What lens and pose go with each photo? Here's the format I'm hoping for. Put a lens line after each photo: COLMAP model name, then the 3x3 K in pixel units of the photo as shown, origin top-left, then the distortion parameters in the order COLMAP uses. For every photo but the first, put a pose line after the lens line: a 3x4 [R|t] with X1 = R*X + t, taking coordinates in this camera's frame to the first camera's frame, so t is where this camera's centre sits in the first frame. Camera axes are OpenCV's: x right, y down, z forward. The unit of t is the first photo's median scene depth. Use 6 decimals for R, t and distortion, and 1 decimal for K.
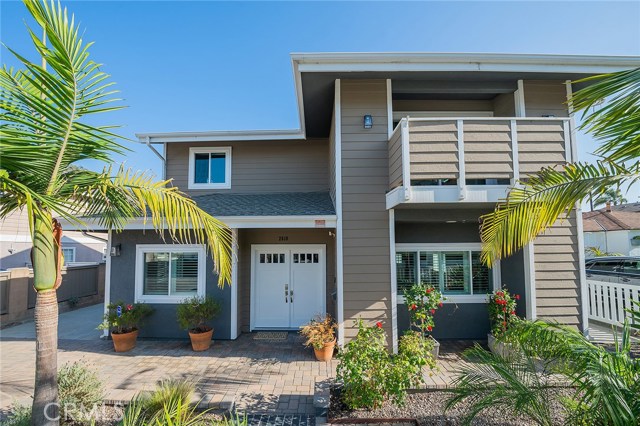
lens RADIAL K [[228.1, 0, 316.9], [0, 228.1, 229.9], [0, 0, 1]] dist [-0.021357, 0.000106]
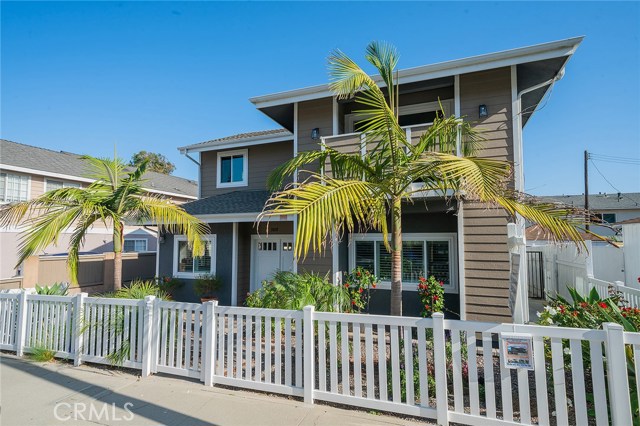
lens RADIAL K [[334.4, 0, 320.0], [0, 334.4, 213.0], [0, 0, 1]] dist [0.022521, -0.000493]
pose [[0.930049, -0.024071, -0.366645, 0.703032], [0.019852, 0.999686, -0.015276, -0.016508], [0.366898, 0.006929, 0.930235, -0.523685]]
